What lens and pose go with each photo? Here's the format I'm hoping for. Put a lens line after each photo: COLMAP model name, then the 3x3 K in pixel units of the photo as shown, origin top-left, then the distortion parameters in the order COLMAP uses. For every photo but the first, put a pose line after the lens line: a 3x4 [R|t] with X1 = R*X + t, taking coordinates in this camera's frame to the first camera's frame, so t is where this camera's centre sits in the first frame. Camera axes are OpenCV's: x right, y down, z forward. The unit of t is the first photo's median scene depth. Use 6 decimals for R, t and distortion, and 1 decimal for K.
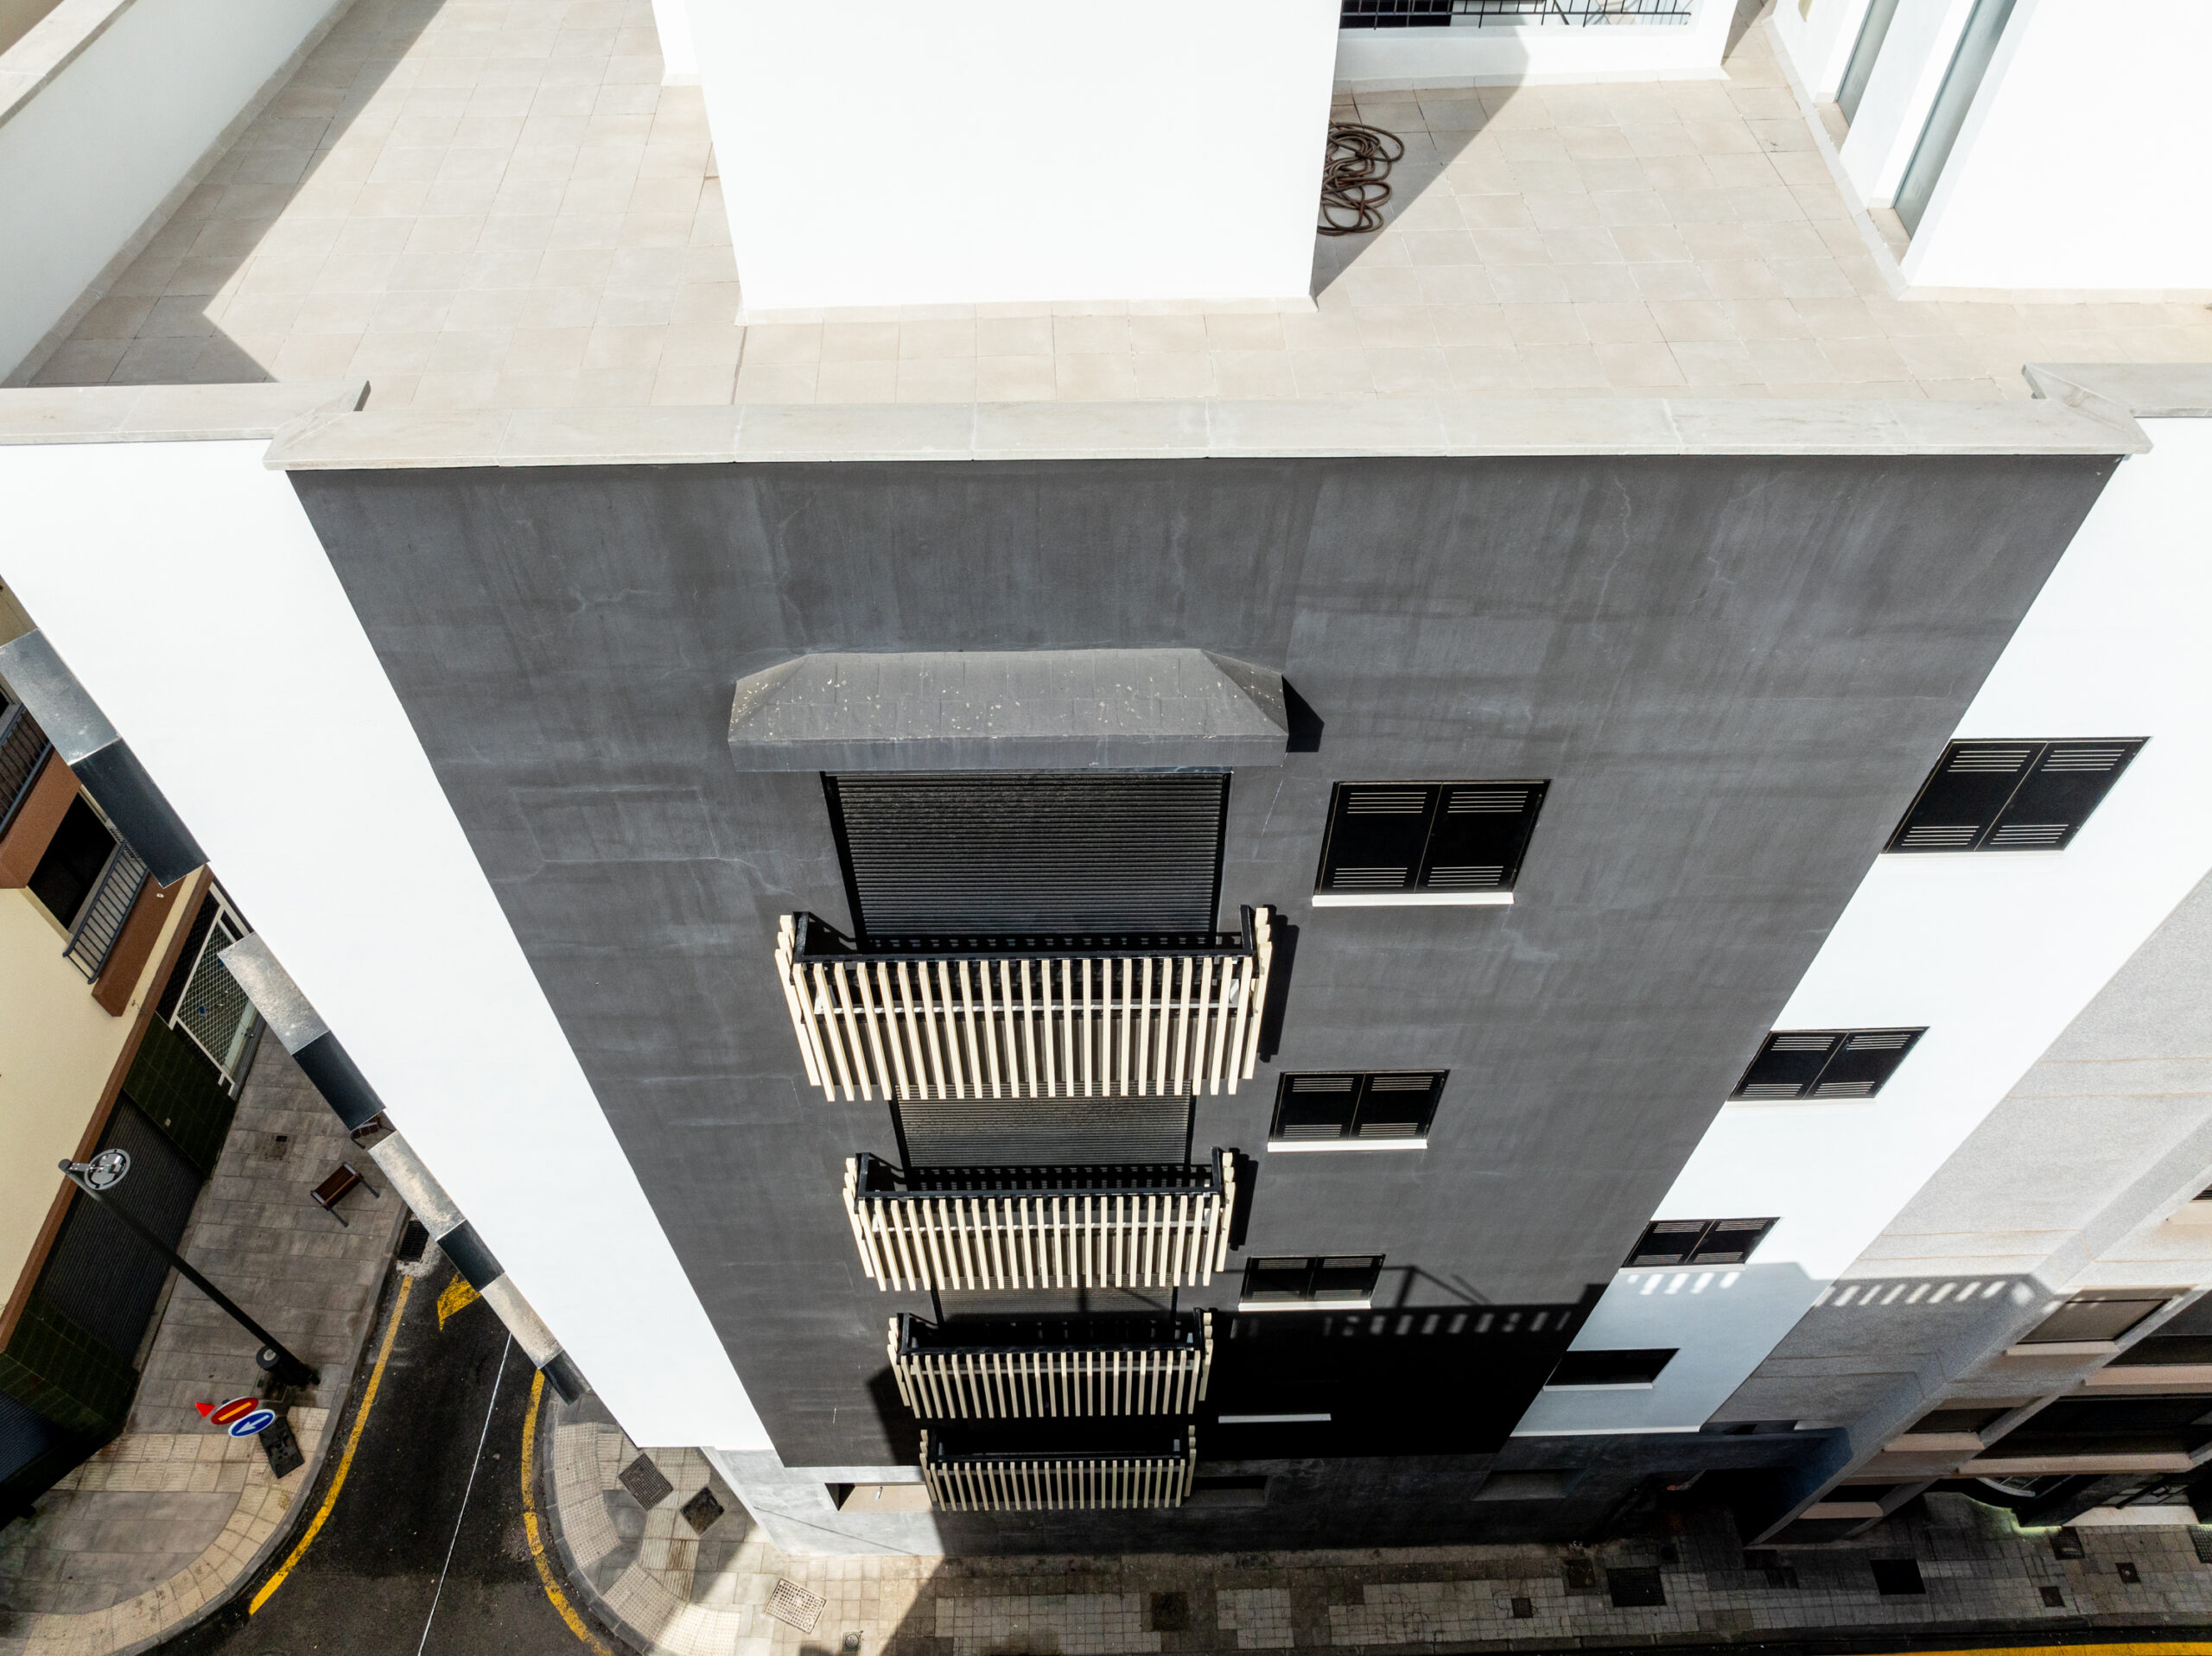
lens RADIAL K [[1564.7, 0, 1106.0], [0, 1564.7, 835.1], [0, 0, 1]] dist [-0.066122, 0.042238]
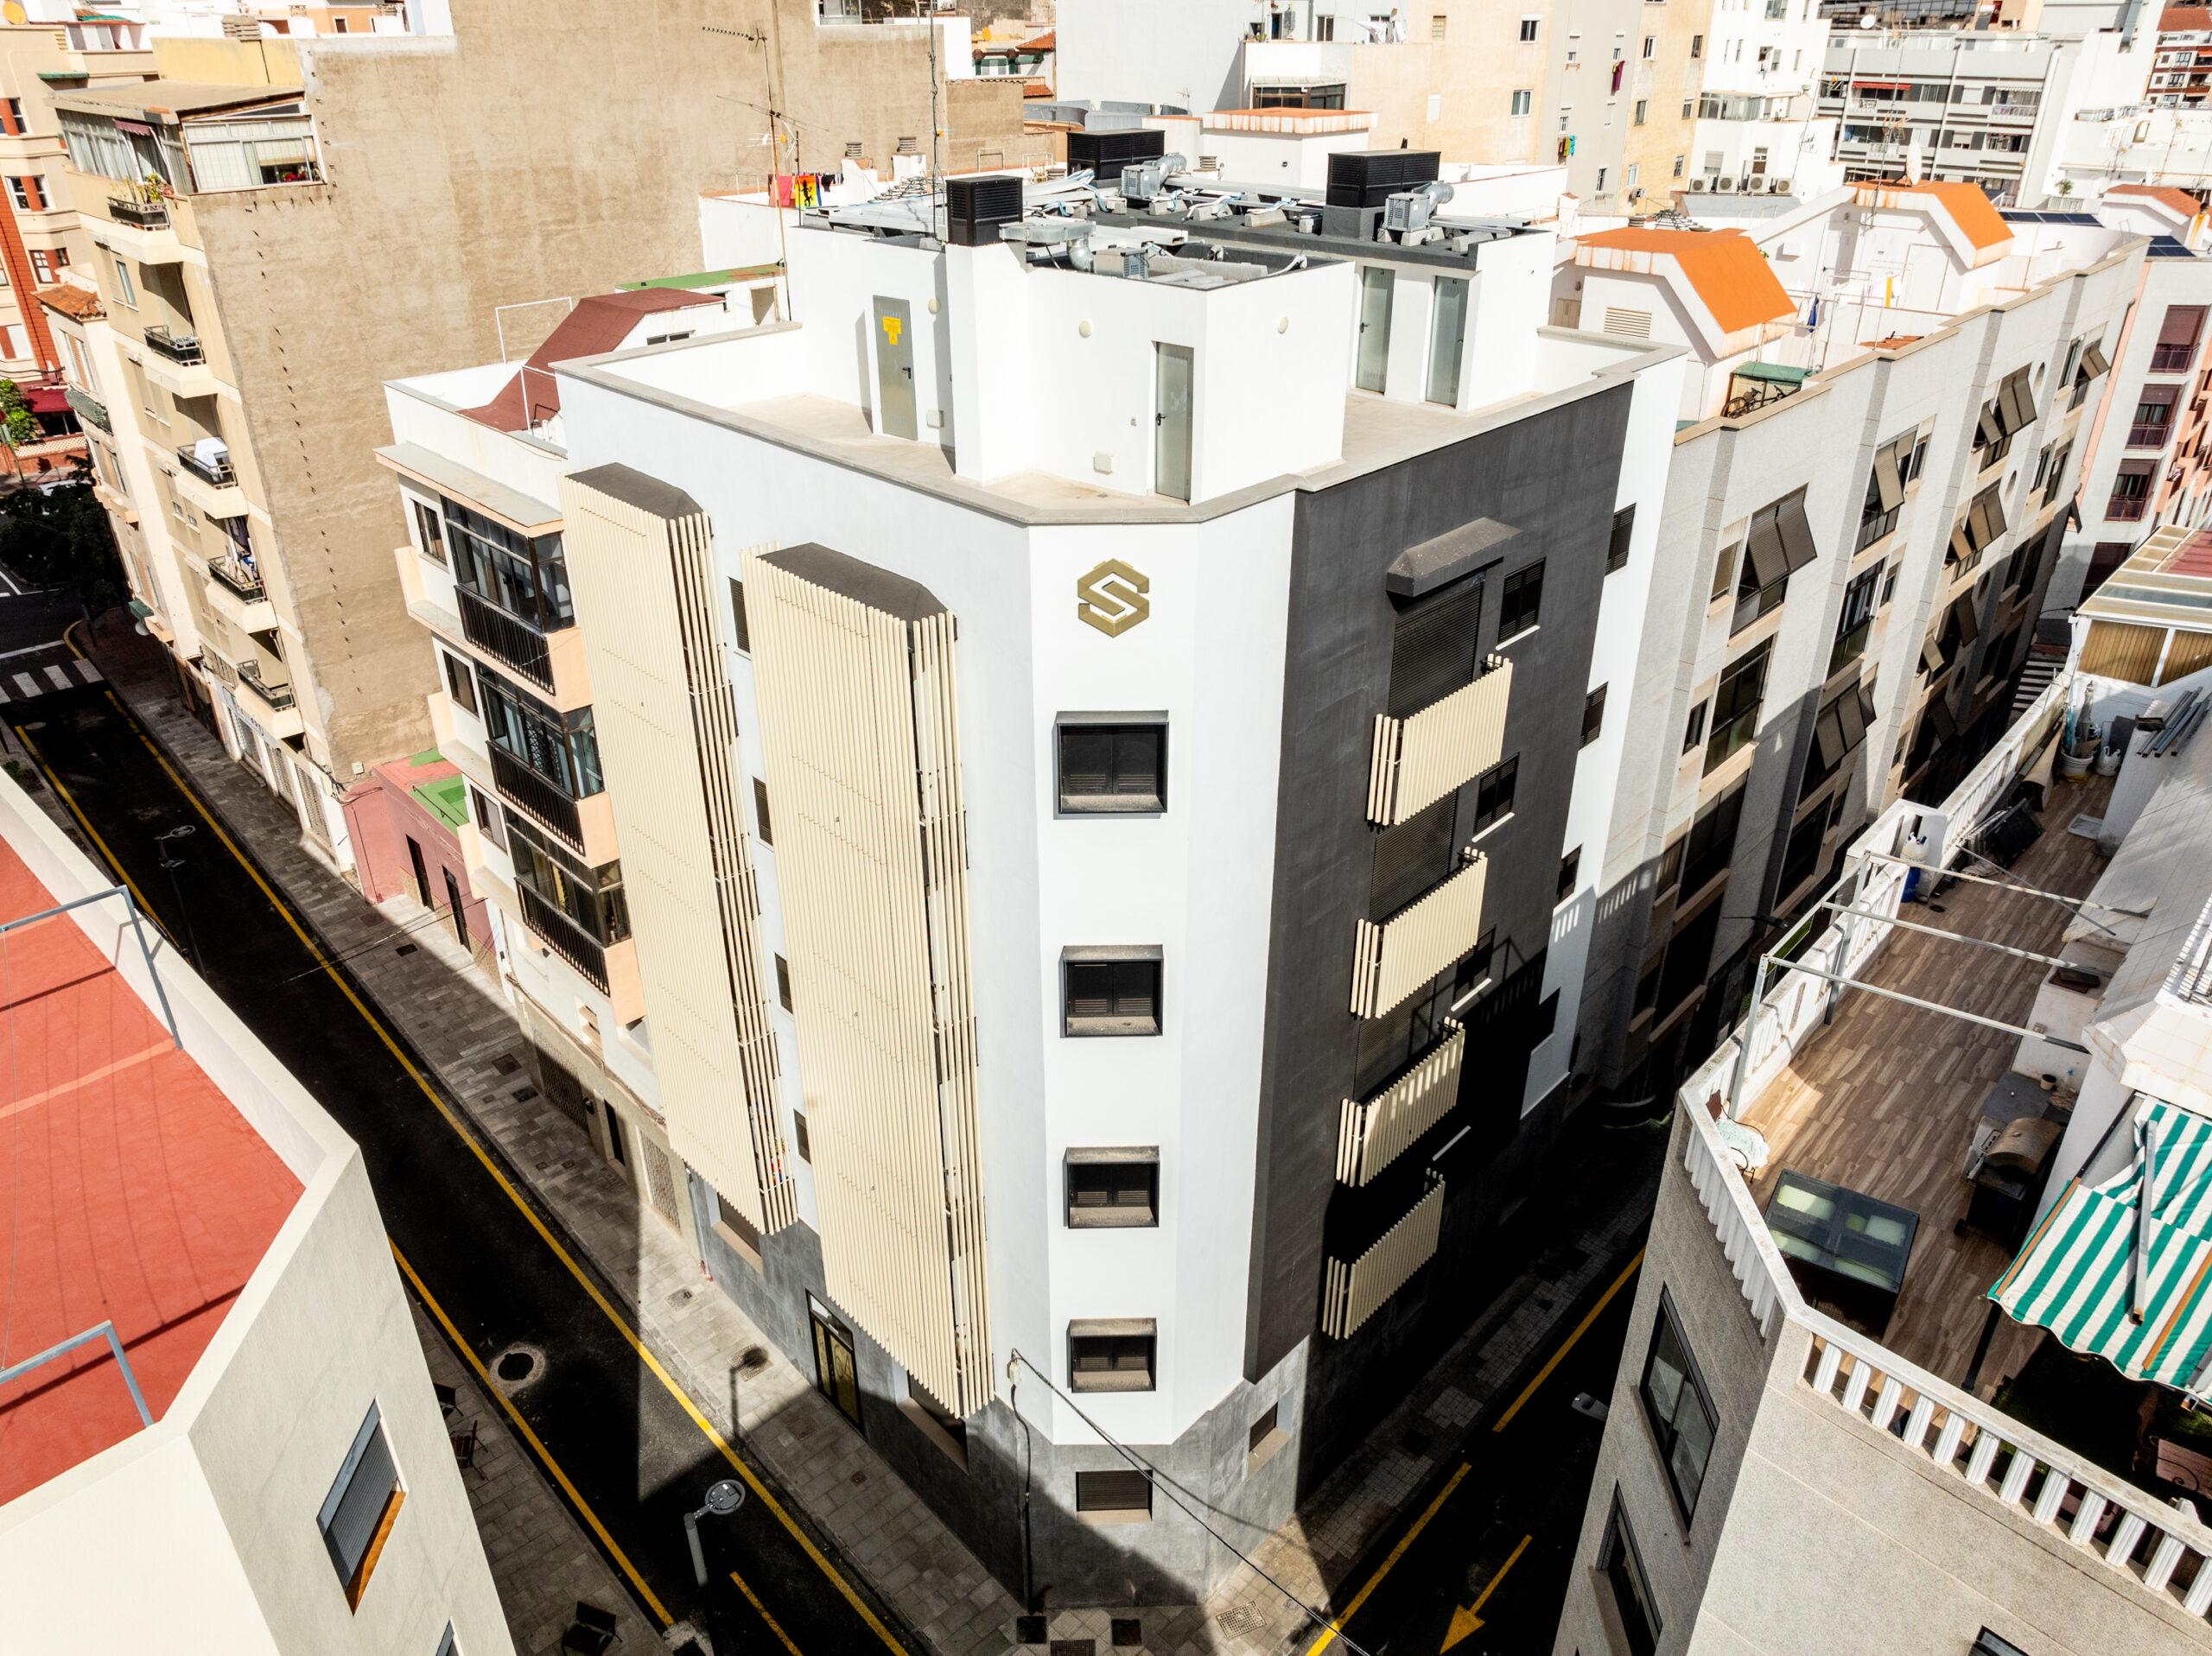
lens RADIAL K [[1564.7, 0, 1106.0], [0, 1564.7, 835.1], [0, 0, 1]] dist [-0.066122, 0.042238]
pose [[0.686597, -0.348258, 0.638201, -0.960123], [0.569377, 0.803421, -0.174138, 0.175080], [-0.452099, 0.482940, 0.749917, -0.191655]]
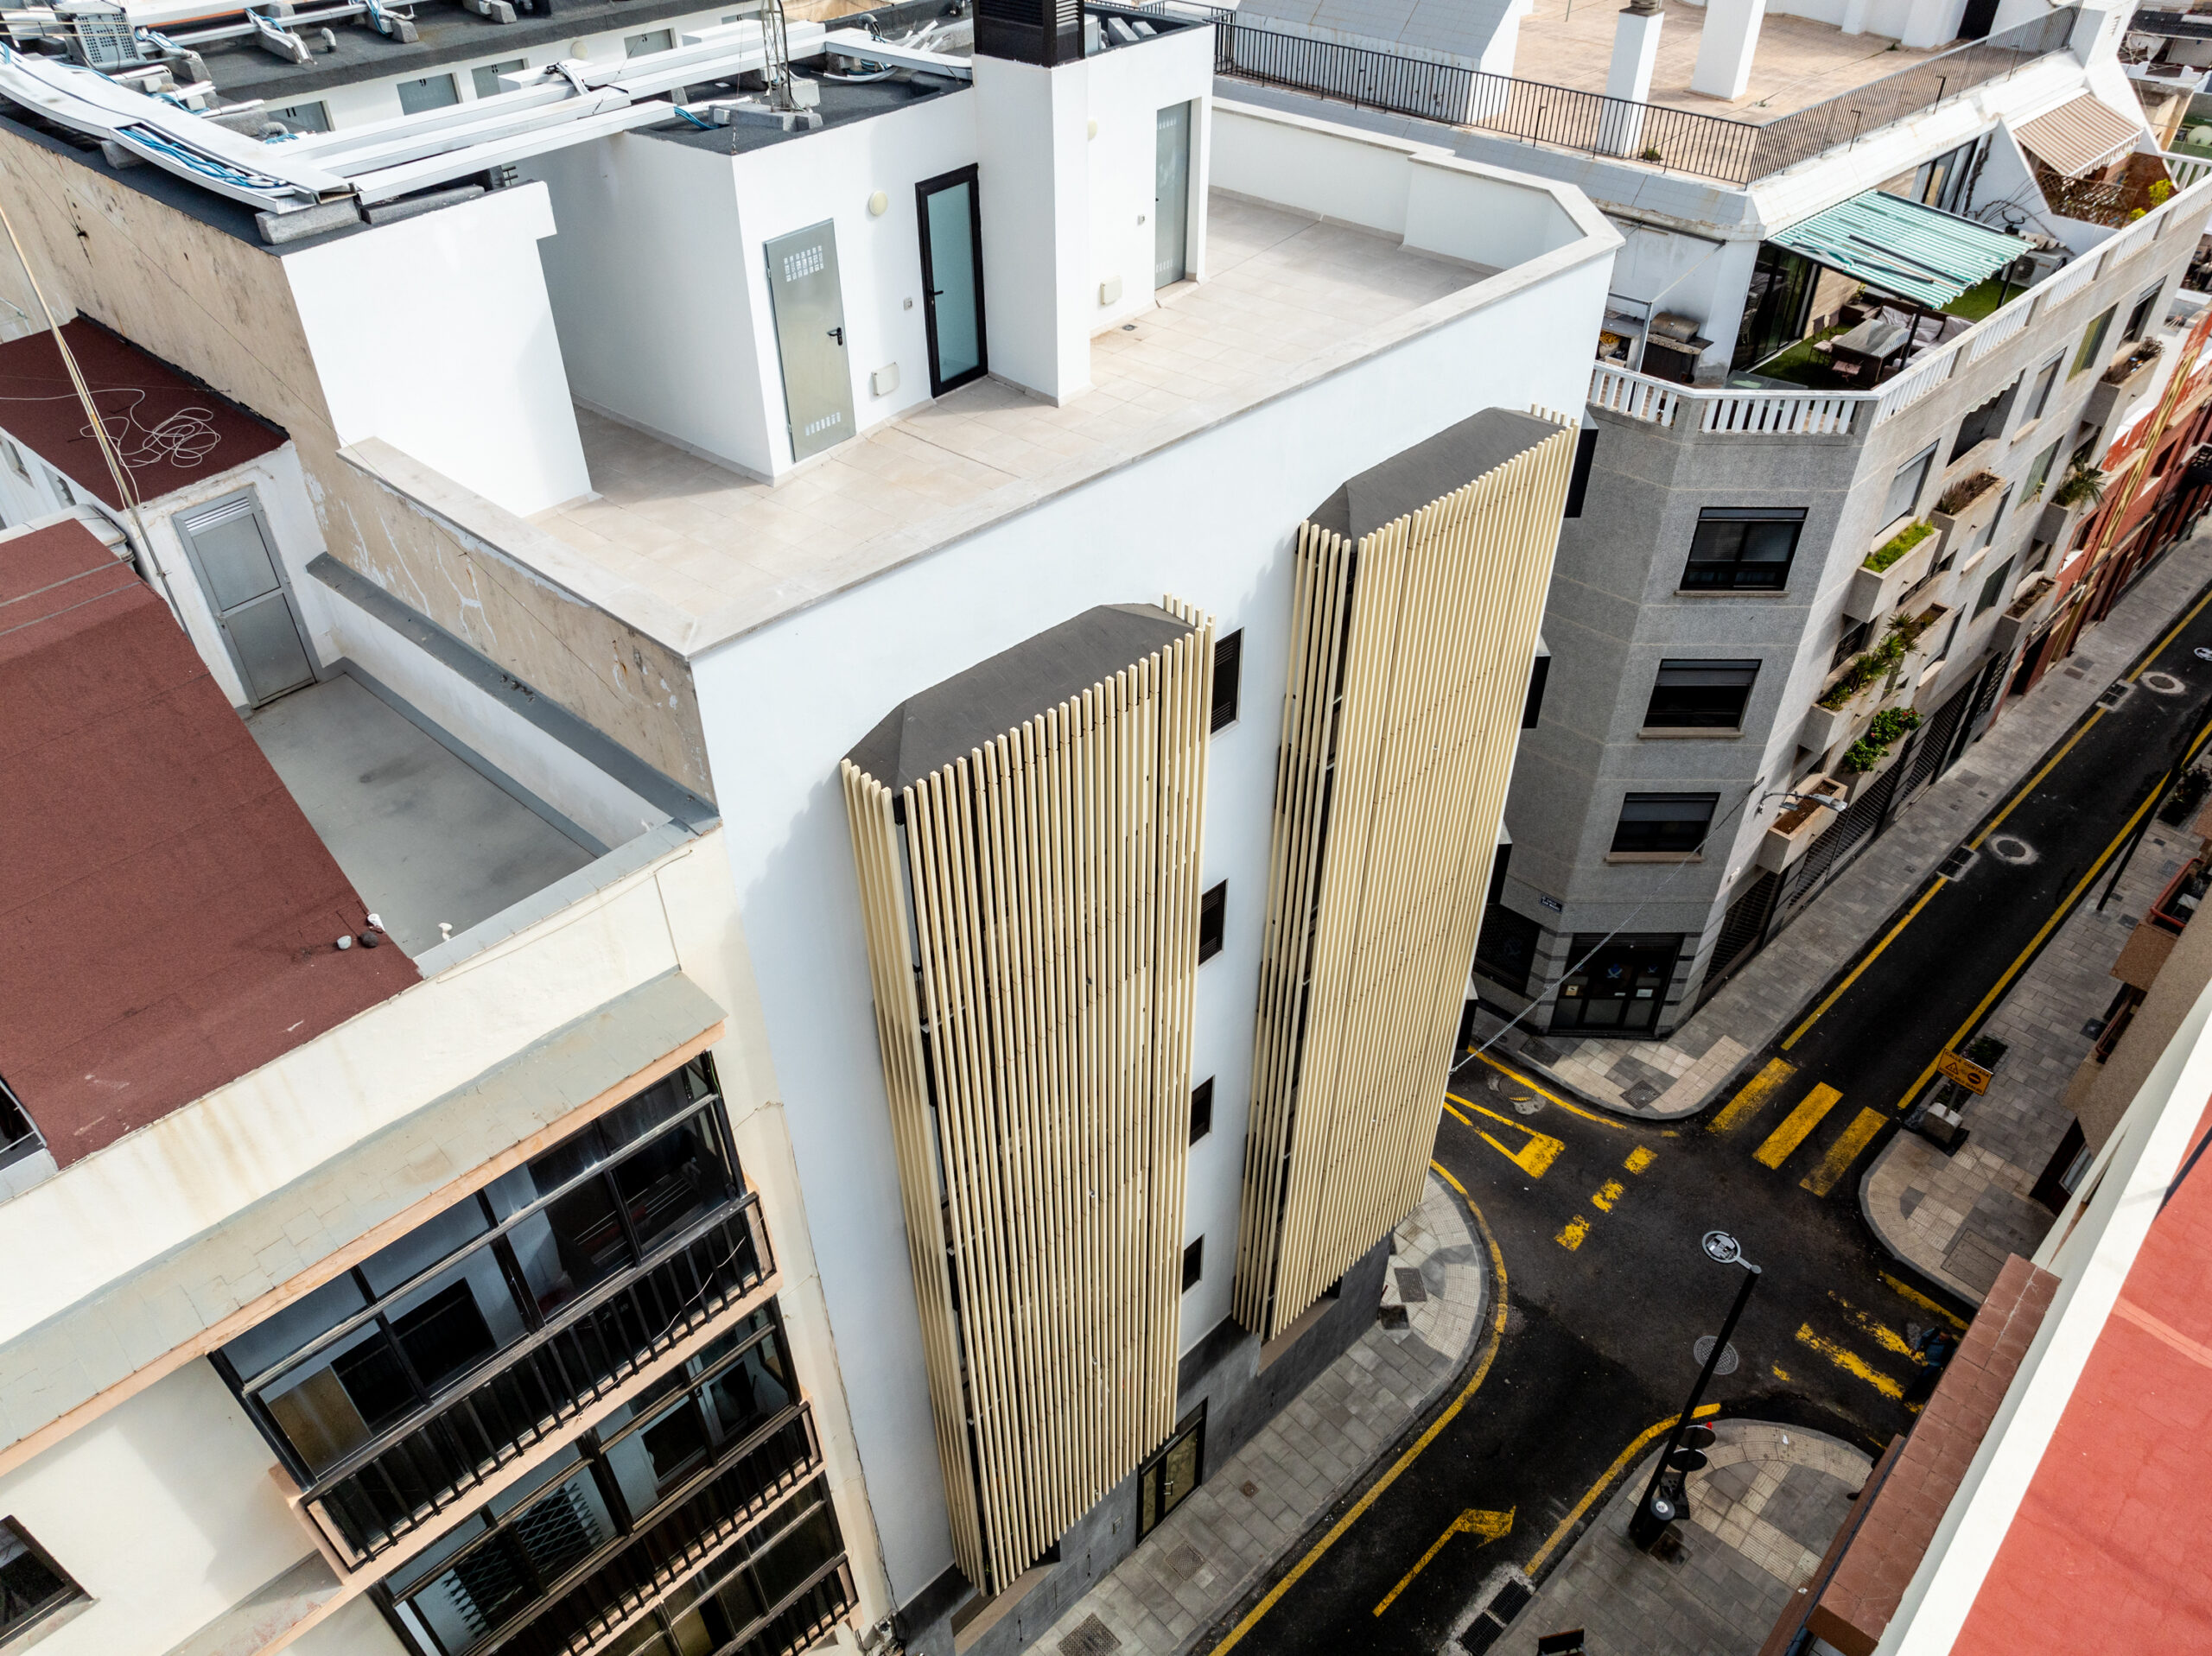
lens RADIAL K [[1558.6, 0, 1105.2], [0, 1558.6, 836.4], [0, 0, 1]] dist [-0.035046, -0.007306]
pose [[-0.738813, -0.431874, 0.517340, -0.739628], [0.525896, 0.110566, 0.843332, -1.003604], [-0.421413, 0.895131, 0.145433, 0.707562]]
